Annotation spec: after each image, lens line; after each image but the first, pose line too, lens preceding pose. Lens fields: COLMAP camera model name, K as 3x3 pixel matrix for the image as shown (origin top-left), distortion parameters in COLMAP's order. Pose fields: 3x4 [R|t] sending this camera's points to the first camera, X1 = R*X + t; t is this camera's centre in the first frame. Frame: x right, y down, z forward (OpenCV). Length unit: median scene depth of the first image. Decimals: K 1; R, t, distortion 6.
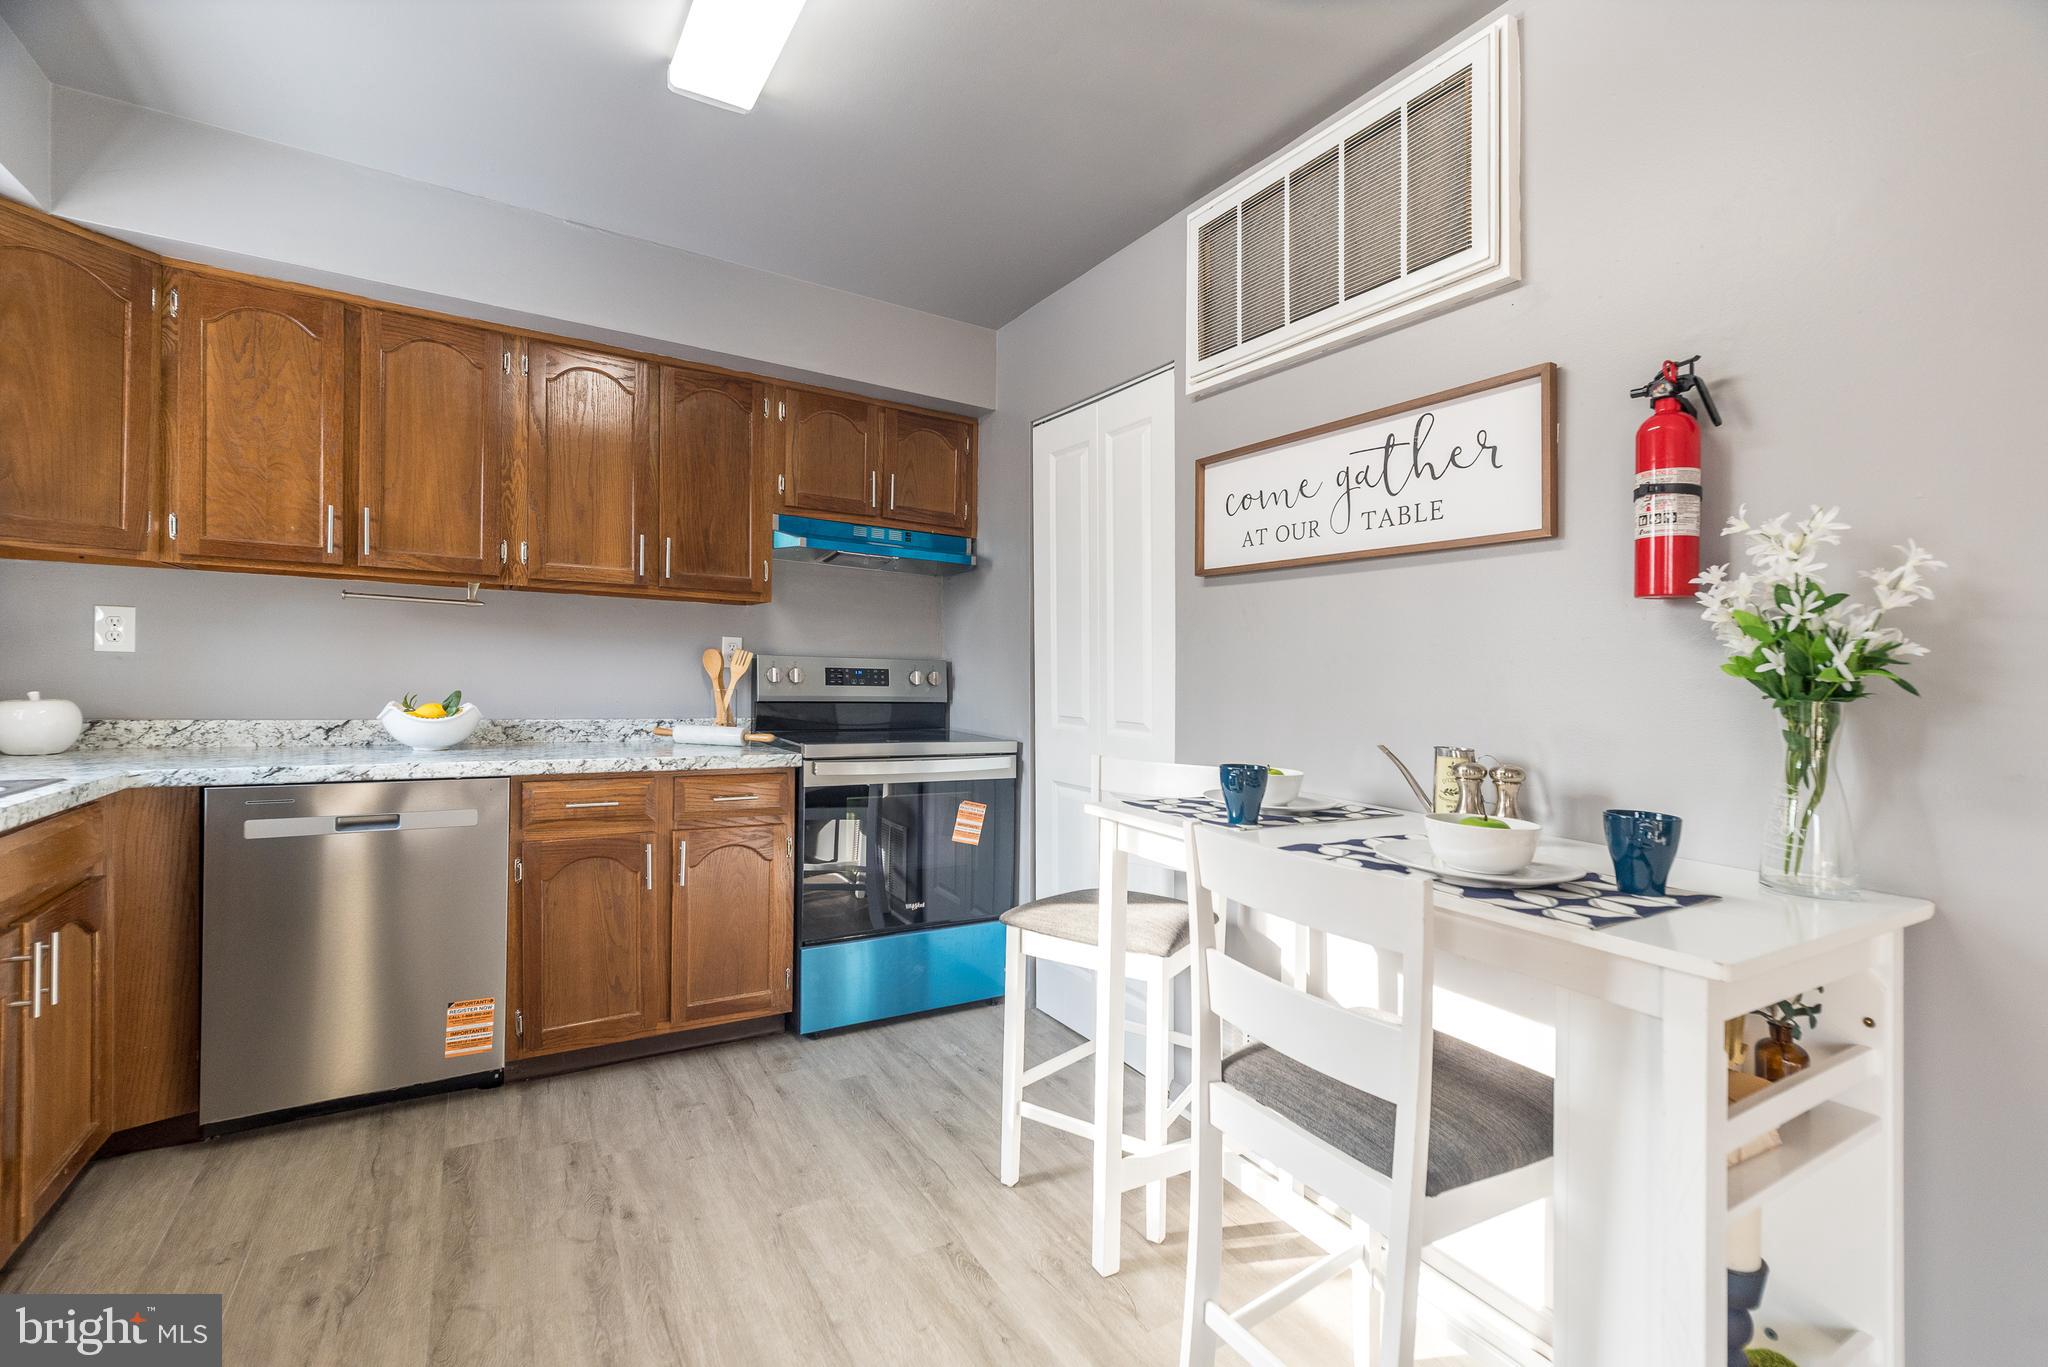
lens RADIAL K [[899.6, 0, 1034.1], [0, 899.6, 709.0], [0, 0, 1]] dist [0.007637, 0.000320]
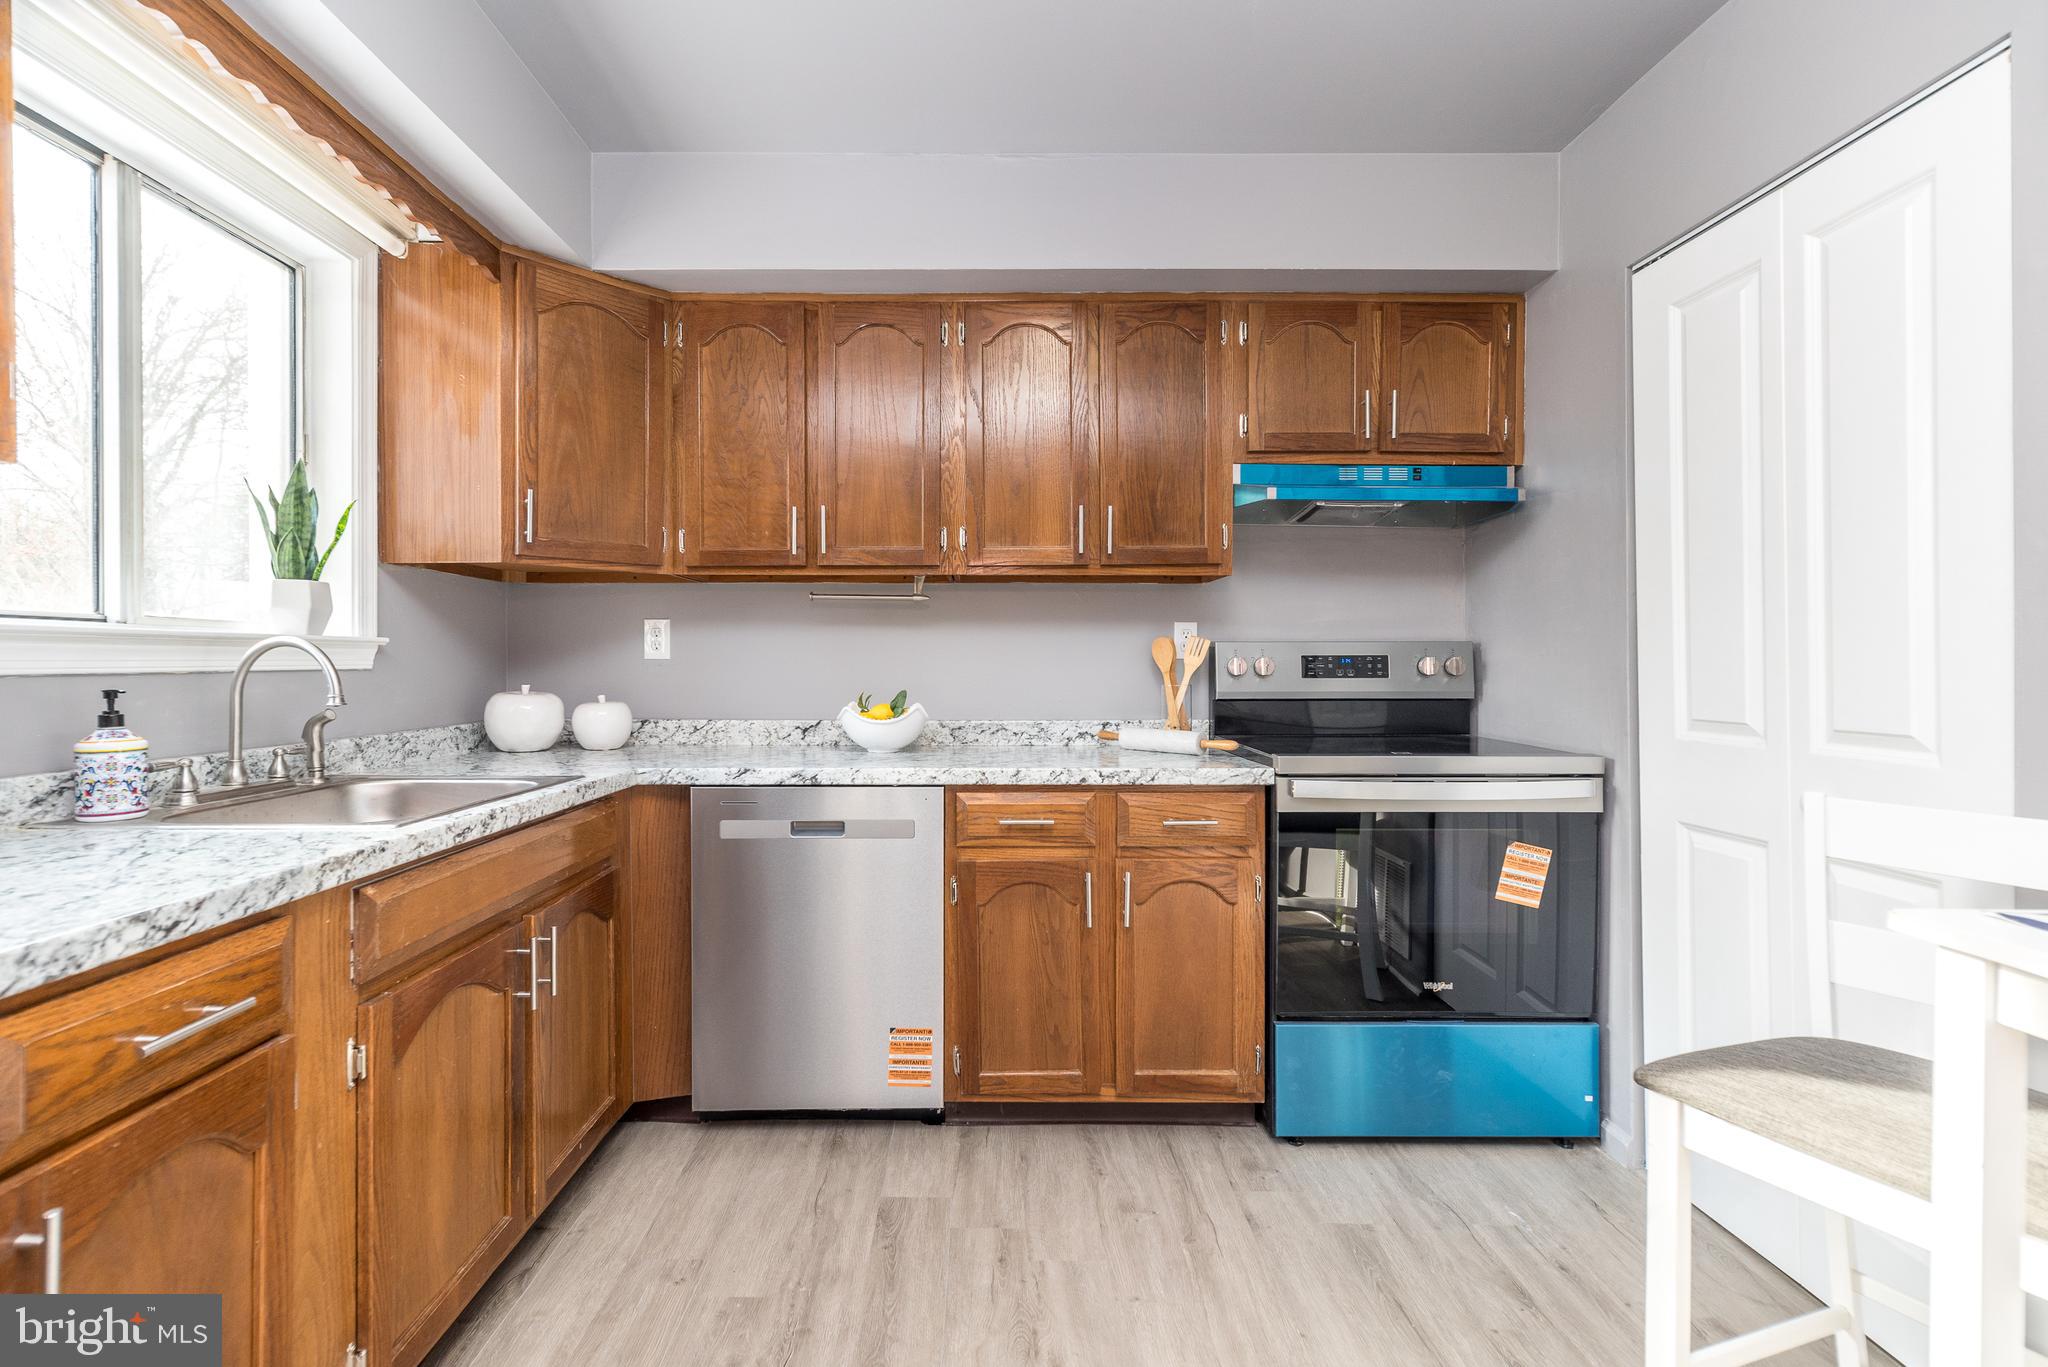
lens RADIAL K [[914.3, 0, 978.0], [0, 914.3, 681.8], [0, 0, 1]] dist [0.005777, 0.000634]
pose [[0.850128, -0.015893, -0.526336, -0.070249], [0.002480, 0.999654, -0.026180, -0.004046], [0.526570, 0.020951, 0.849873, 0.235284]]
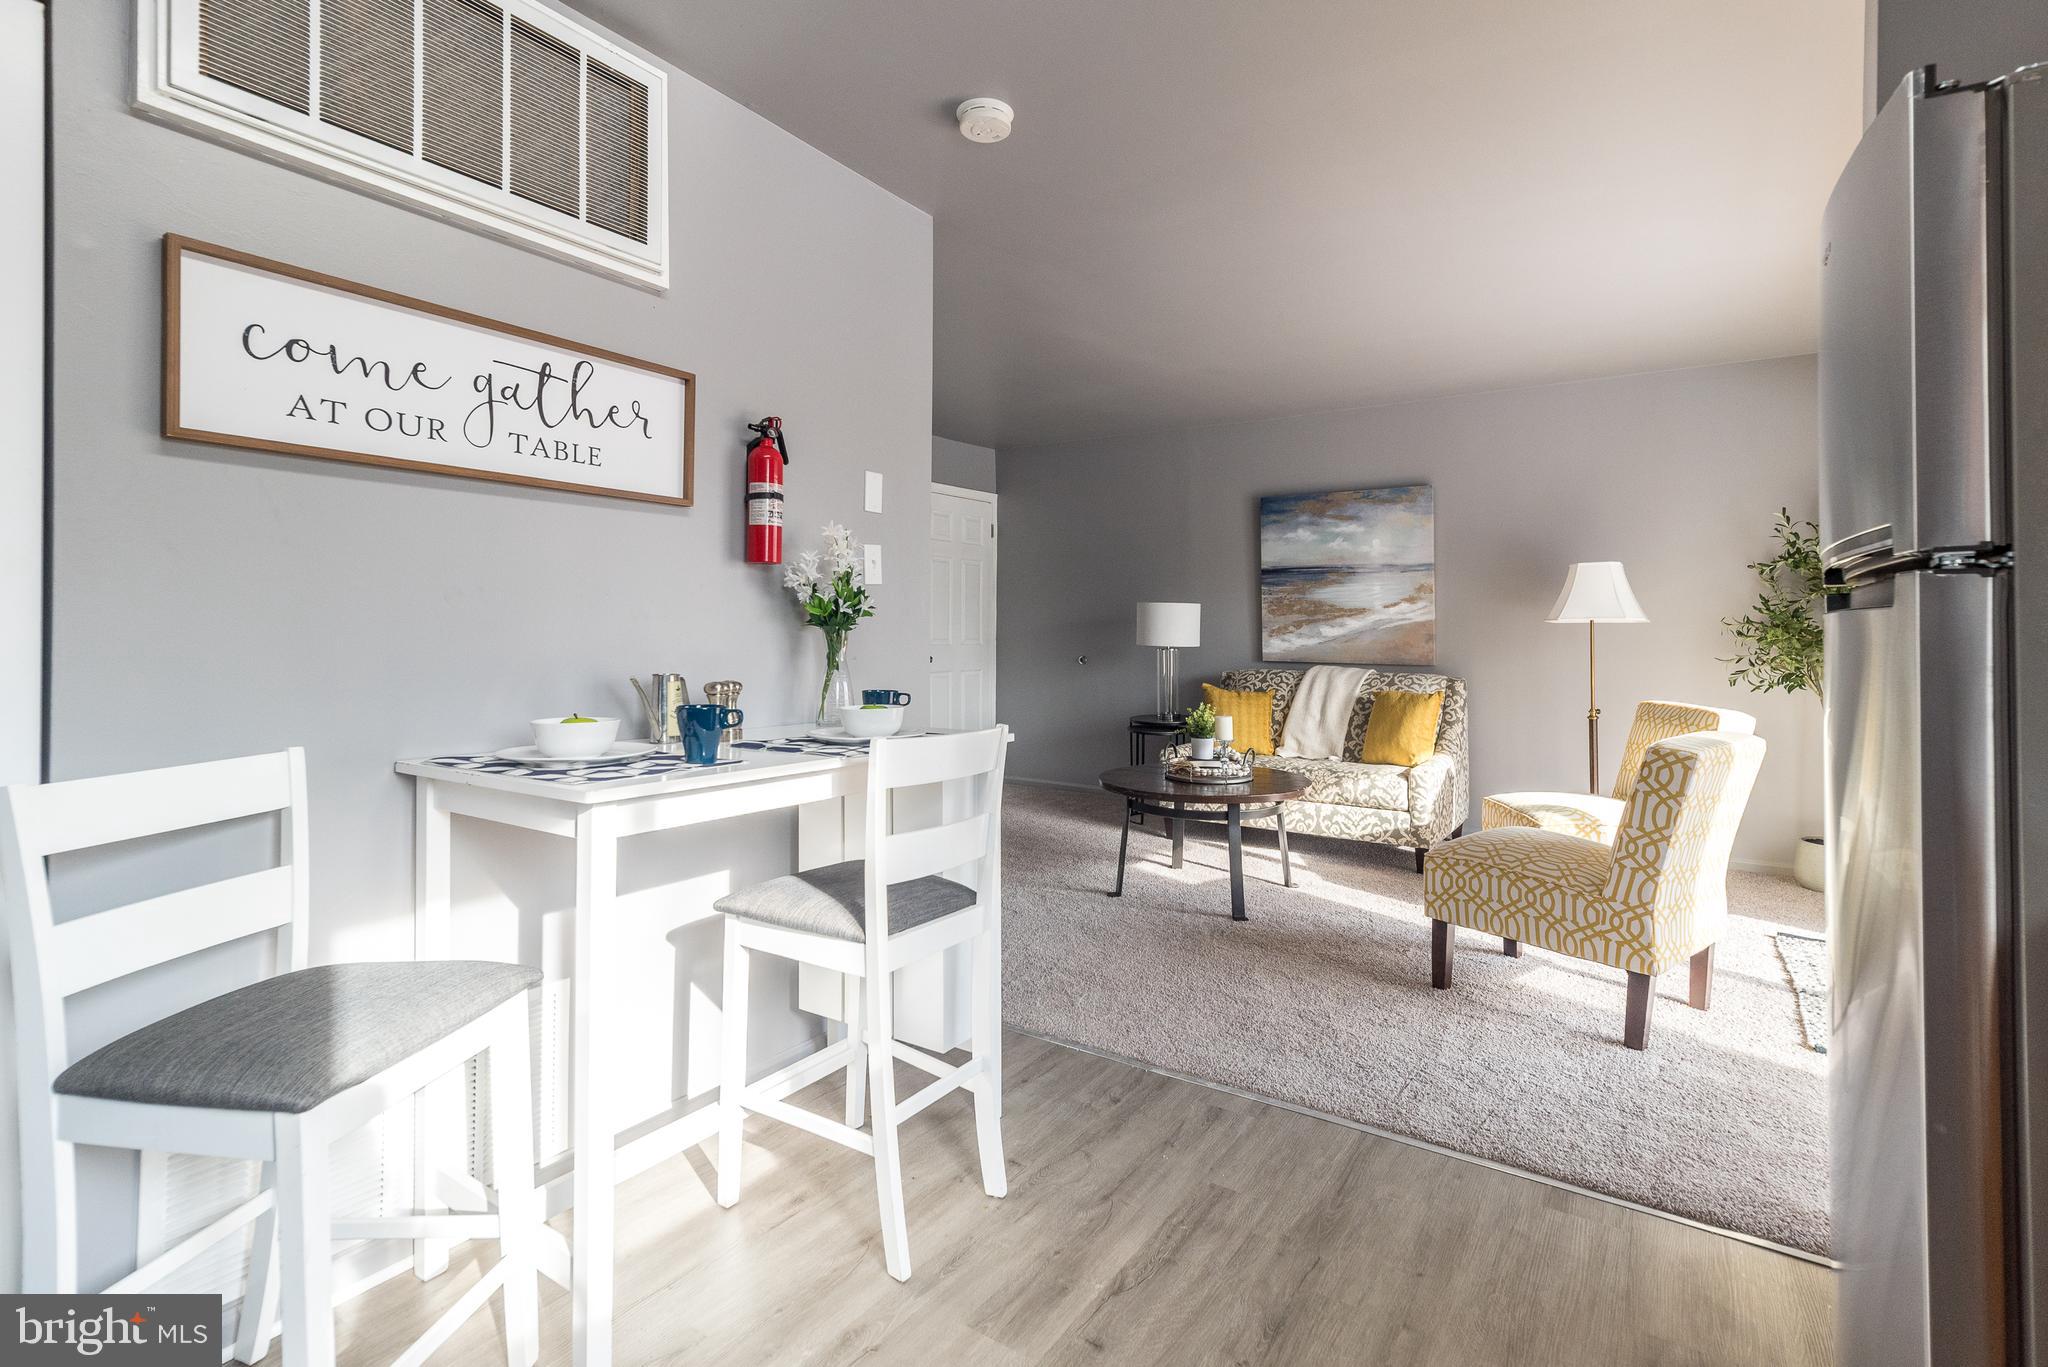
lens RADIAL K [[933.9, 0, 1017.3], [0, 933.9, 607.9], [0, 0, 1]] dist [0.003293, 0.000775]
pose [[-0.393624, -0.004355, 0.919261, -0.569771], [0.019376, 0.999727, 0.013033, -0.035546], [-0.919067, 0.022942, -0.393432, 0.734296]]
